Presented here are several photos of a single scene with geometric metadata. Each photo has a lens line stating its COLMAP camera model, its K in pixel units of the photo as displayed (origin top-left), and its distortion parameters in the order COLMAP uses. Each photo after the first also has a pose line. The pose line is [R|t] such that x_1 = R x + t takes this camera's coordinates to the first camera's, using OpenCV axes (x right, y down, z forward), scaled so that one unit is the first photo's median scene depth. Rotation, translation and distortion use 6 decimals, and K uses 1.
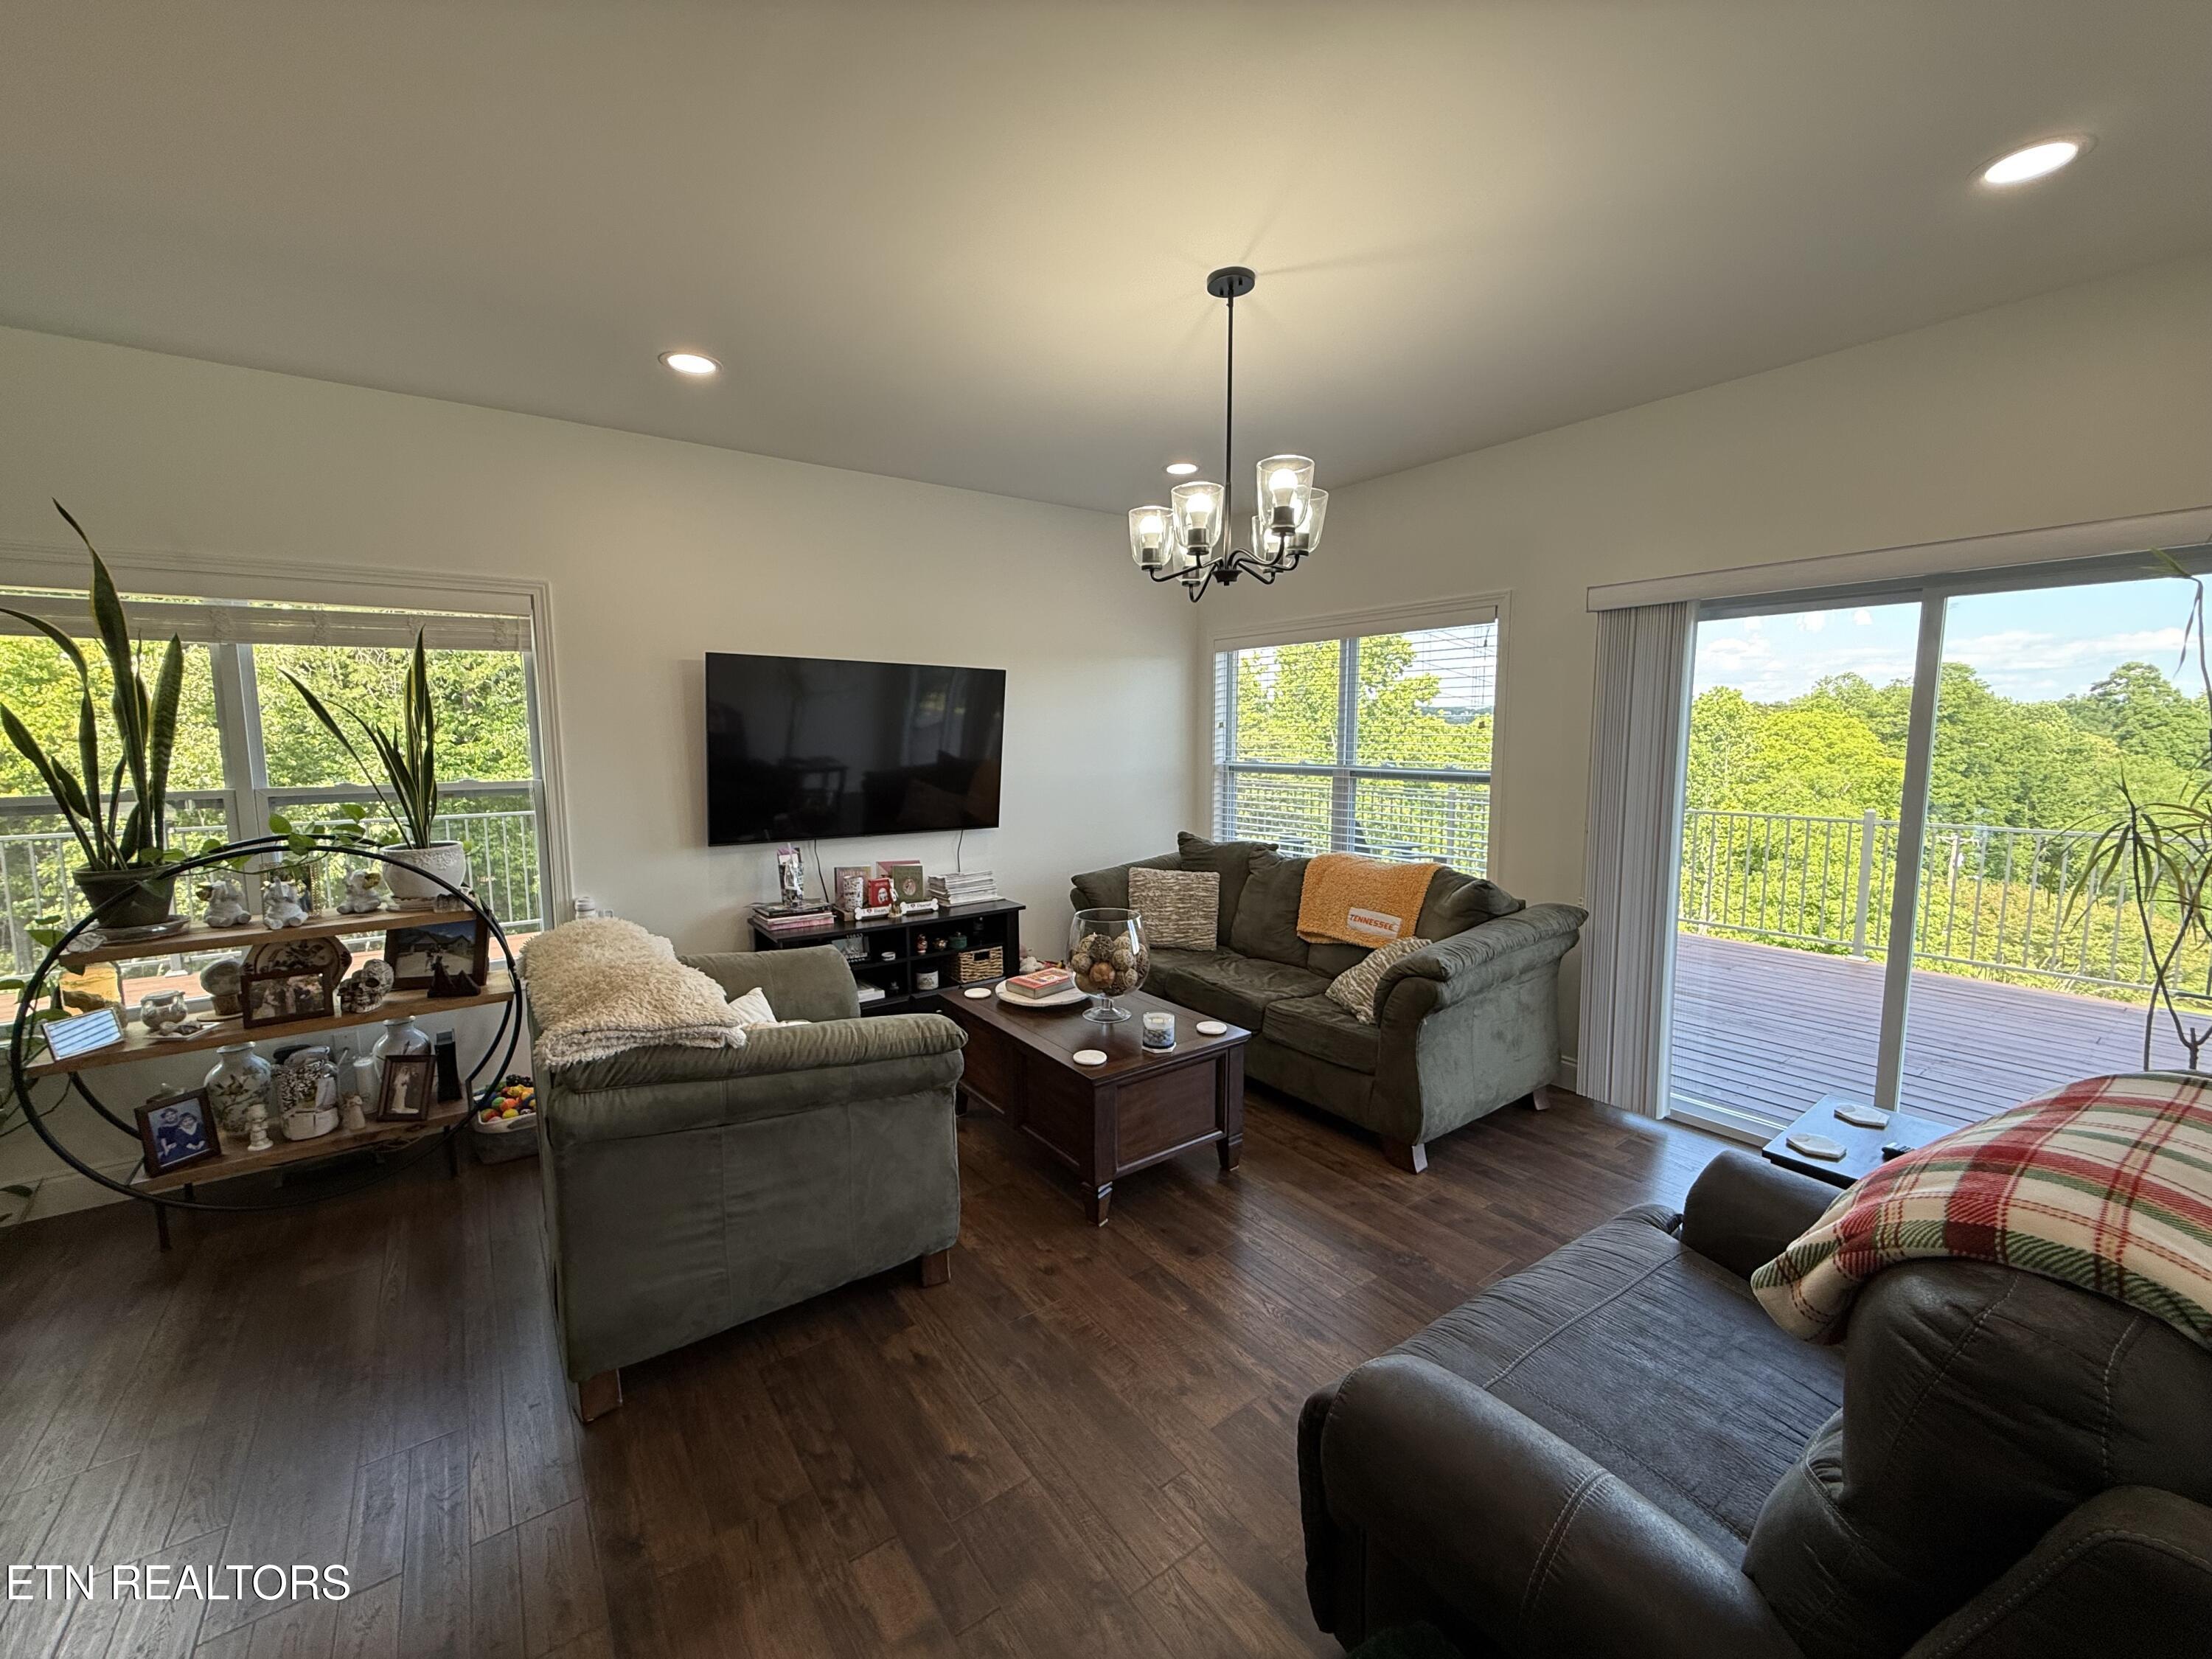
lens RADIAL K [[883.1, 0, 1113.7], [0, 883.1, 824.4], [0, 0, 1]] dist [-0.003007, 0.000766]
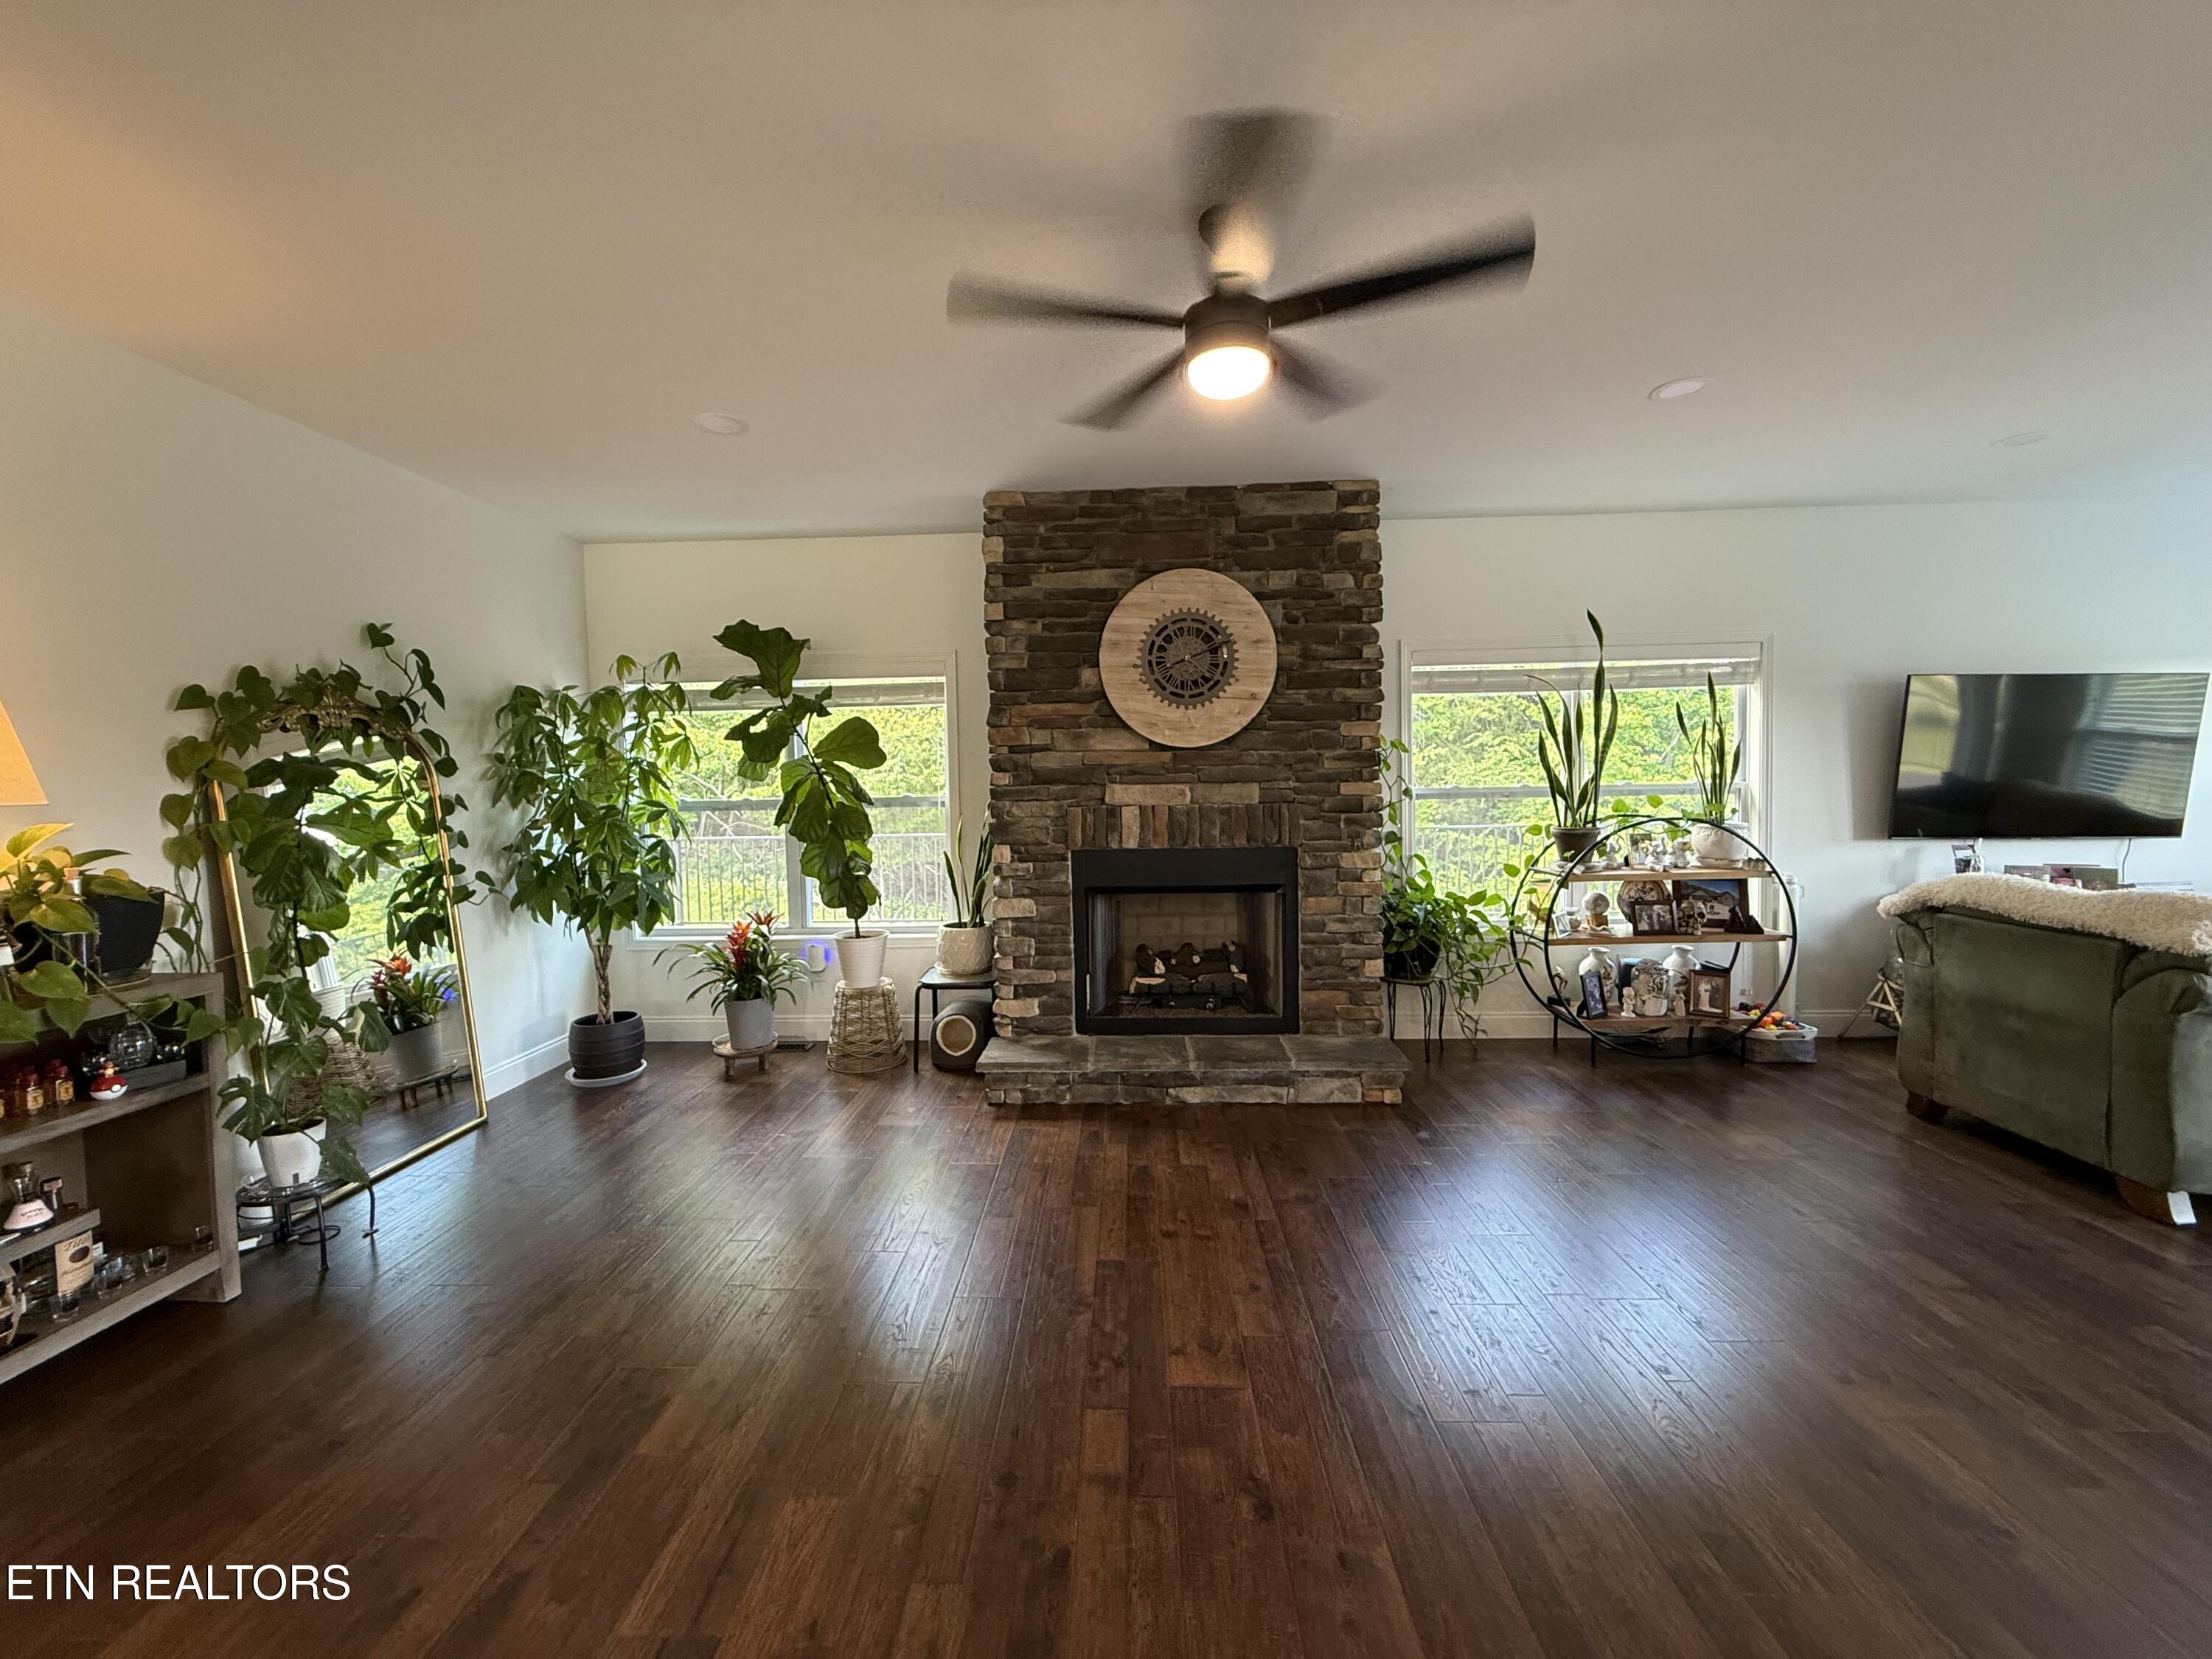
lens RADIAL K [[883.1, 0, 1100.1], [0, 883.1, 824.0], [0, 0, 1]] dist [-0.003007, 0.000766]
pose [[0.779113, 0.018445, -0.626613, -0.699323], [-0.052890, 0.997937, -0.036386, 0.133652], [0.624649, 0.061490, 0.778481, -0.744676]]
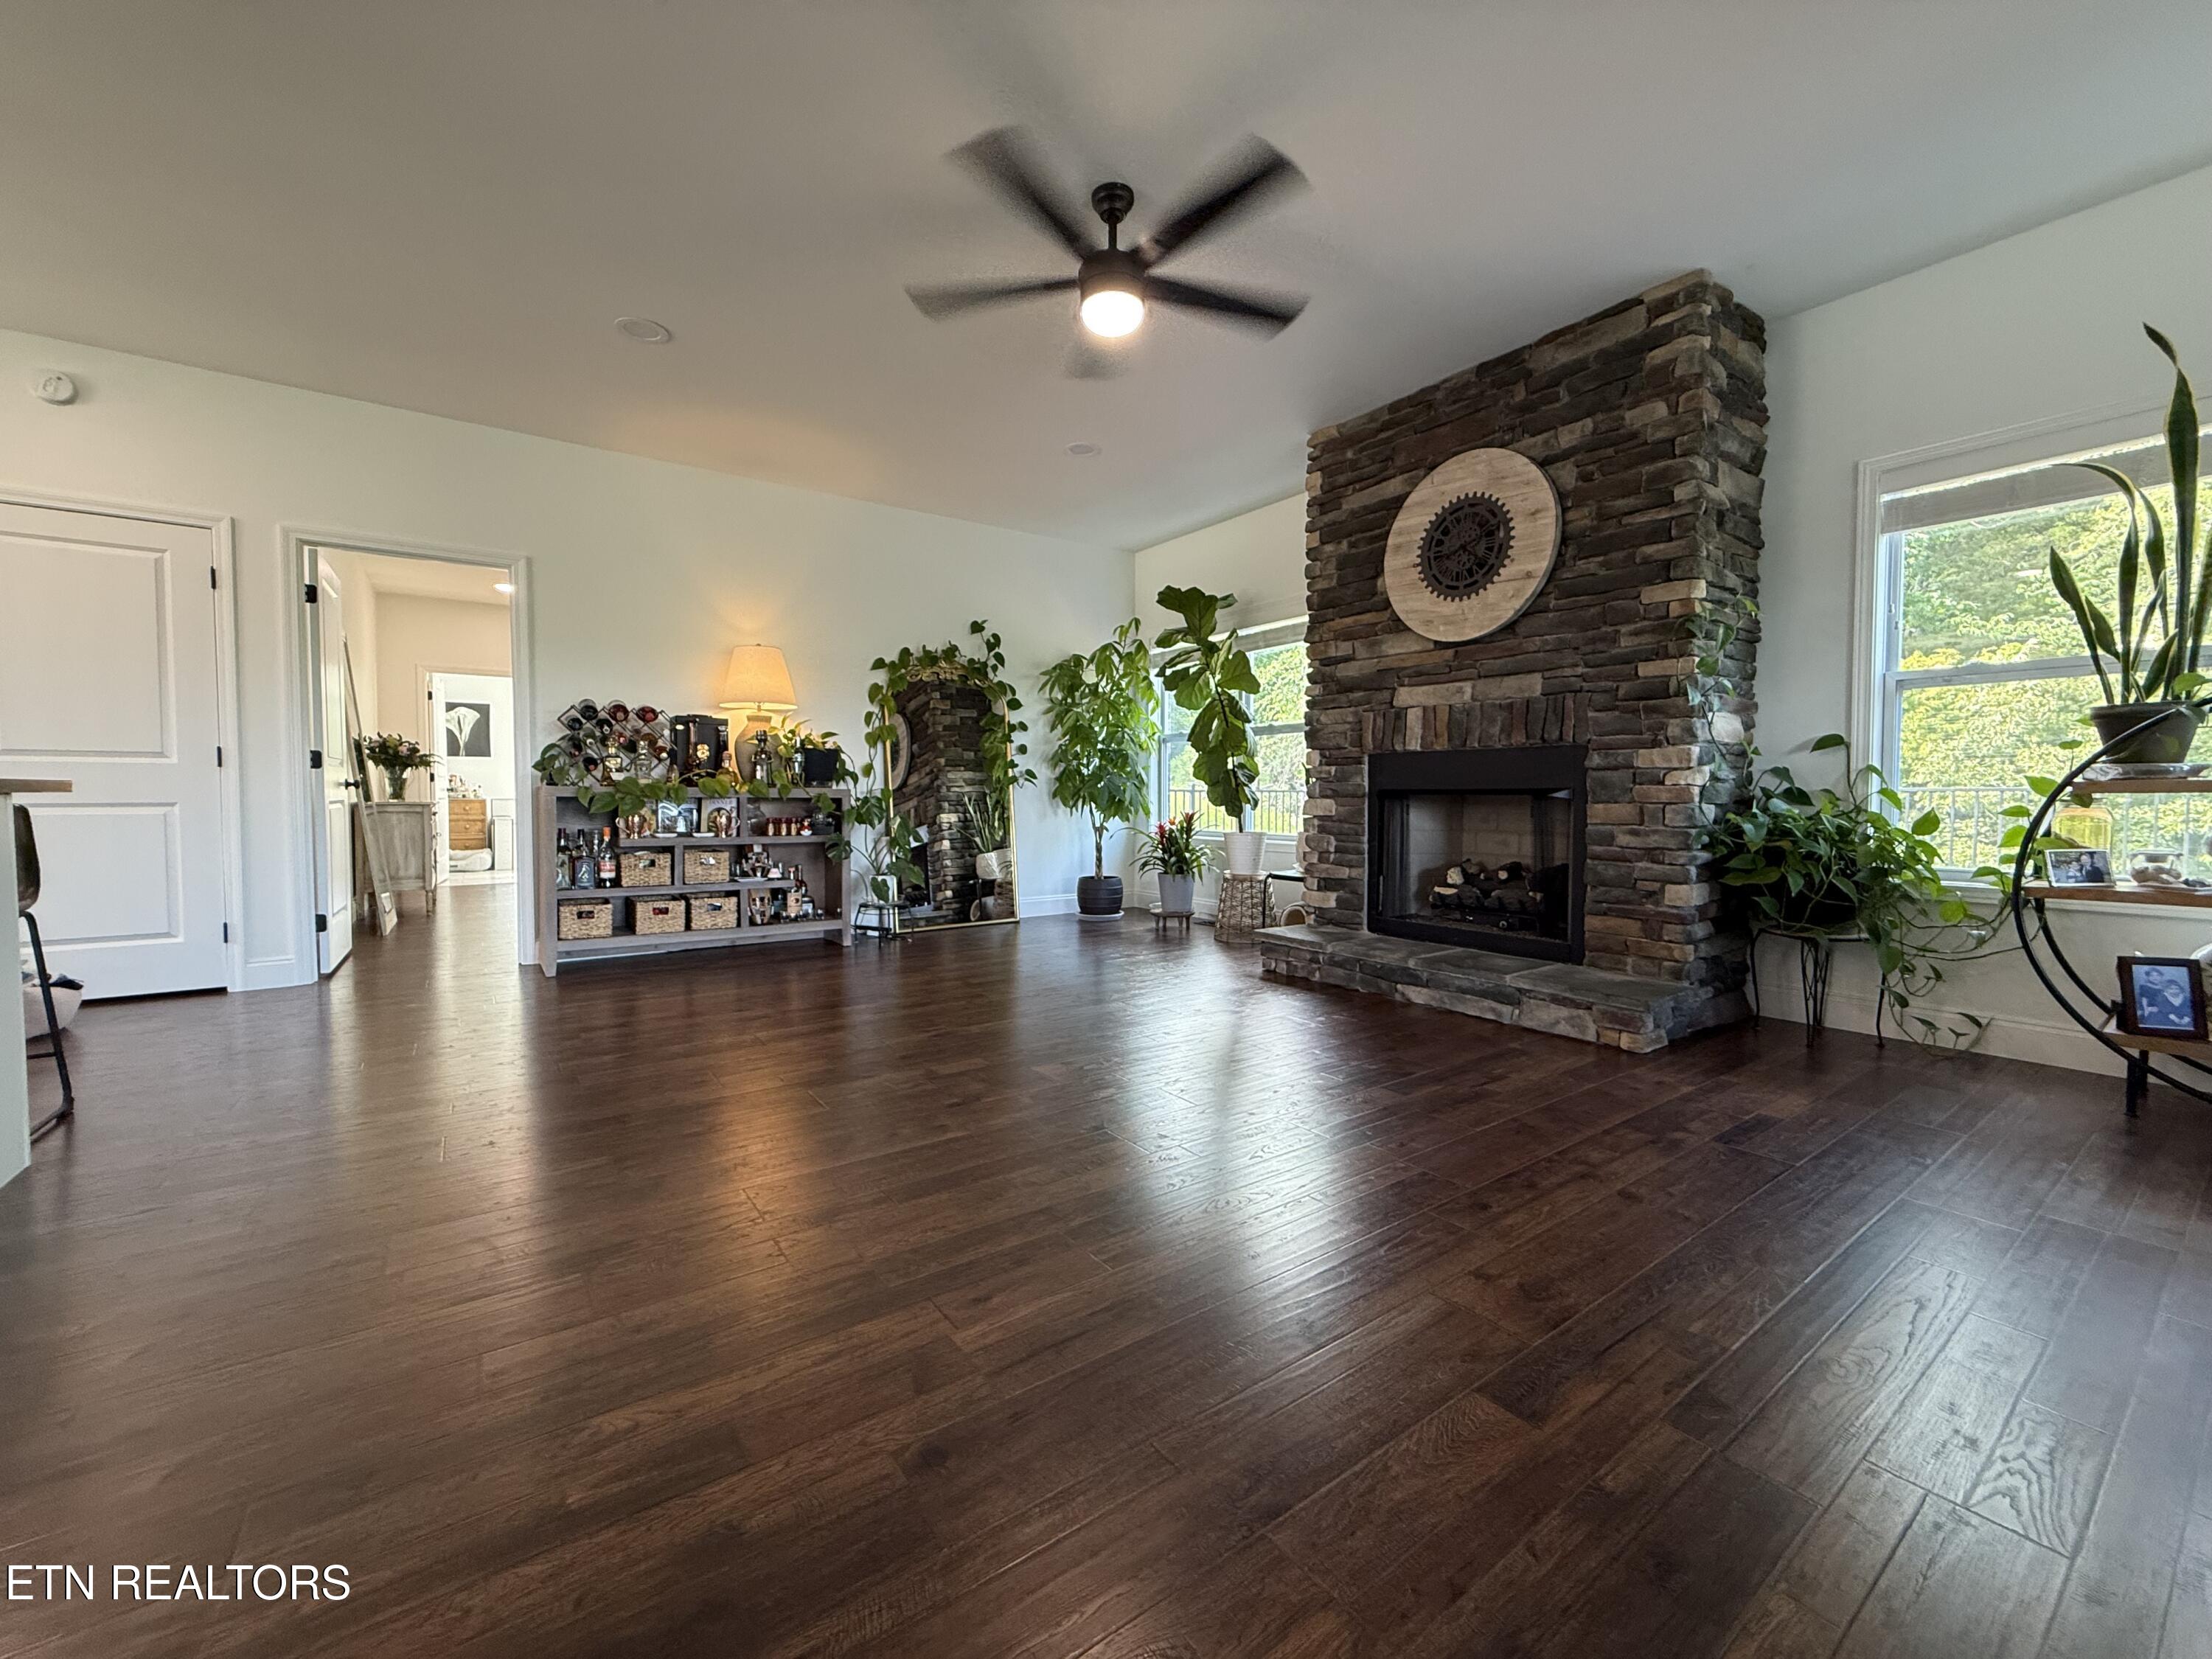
lens RADIAL K [[883.1, 0, 1093.9], [0, 883.1, 823.6], [0, 0, 1]] dist [-0.003007, 0.000766]
pose [[-0.022464, 0.036802, -0.999070, -0.127217], [-0.109391, 0.993232, 0.039047, 0.234622], [0.993745, 0.110166, -0.018286, -0.085935]]
